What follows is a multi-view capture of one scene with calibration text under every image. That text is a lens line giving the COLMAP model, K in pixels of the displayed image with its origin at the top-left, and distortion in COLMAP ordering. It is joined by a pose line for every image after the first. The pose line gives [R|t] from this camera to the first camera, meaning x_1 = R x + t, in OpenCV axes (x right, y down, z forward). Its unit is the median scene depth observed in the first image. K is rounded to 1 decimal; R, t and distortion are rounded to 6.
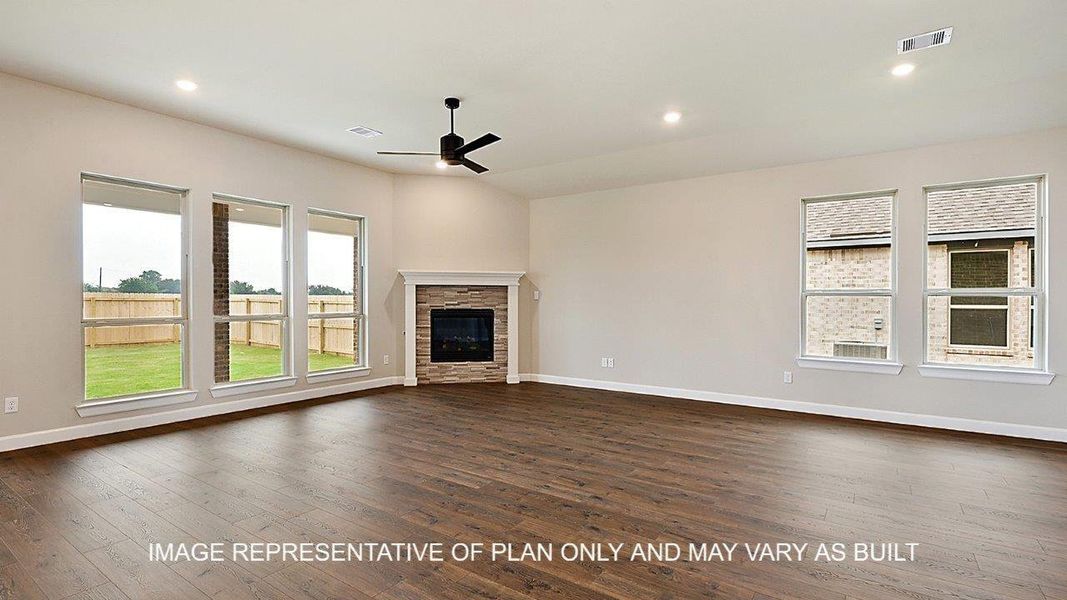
lens RADIAL K [[497.8, 0, 534.5], [0, 497.8, 307.8], [0, 0, 1]] dist [-0.001229, -0.000186]
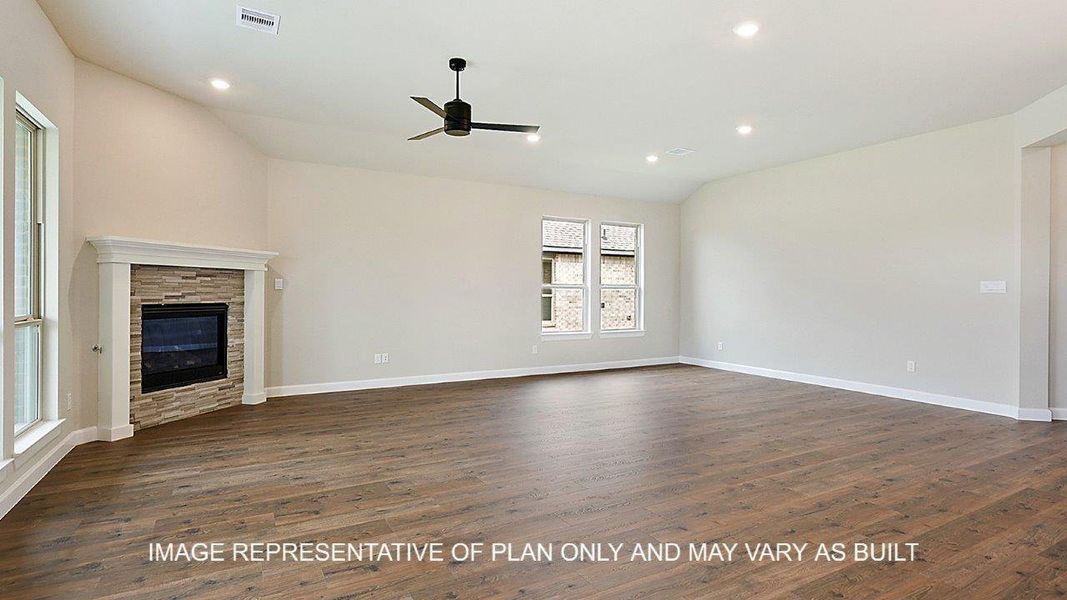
lens RADIAL K [[535.4, 0, 533.5], [0, 535.4, 300.0], [0, 0, 1]] dist [0.003039, 0.000396]
pose [[0.433467, -0.014151, 0.901058, -0.583292], [0.007361, 0.999899, 0.012162, -0.007689], [-0.901139, 0.001361, 0.433528, 0.291738]]
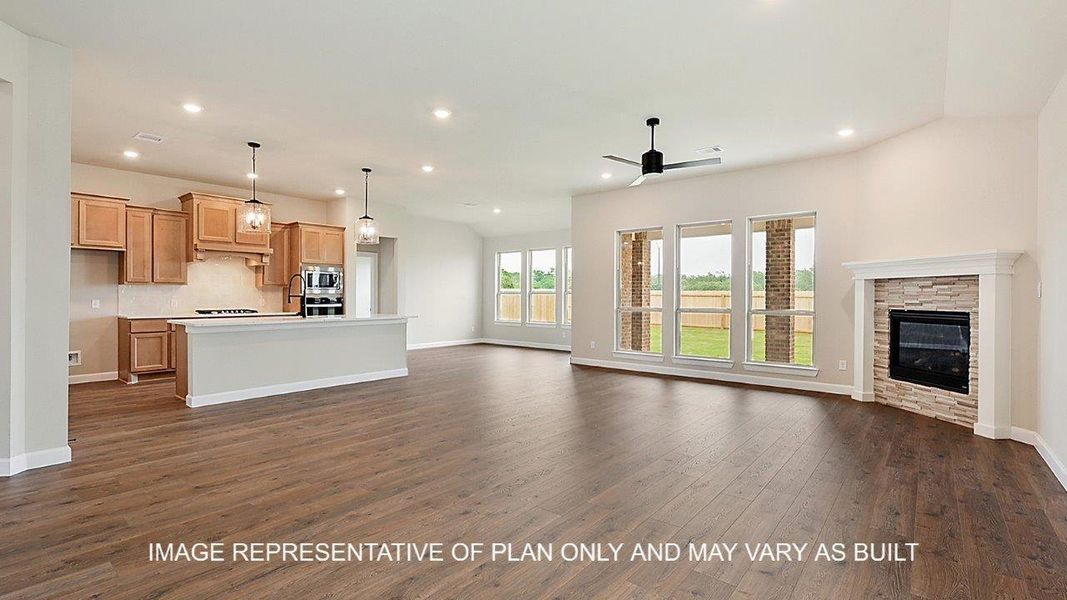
lens RADIAL K [[475.8, 0, 535.1], [0, 475.8, 296.7], [0, 0, 1]] dist [0.000742, 0.000226]
pose [[-0.085781, 0.000797, -0.996314, 0.577530], [-0.018535, 0.999825, 0.002396, -0.008893], [0.996142, 0.018673, -0.085751, 0.508468]]
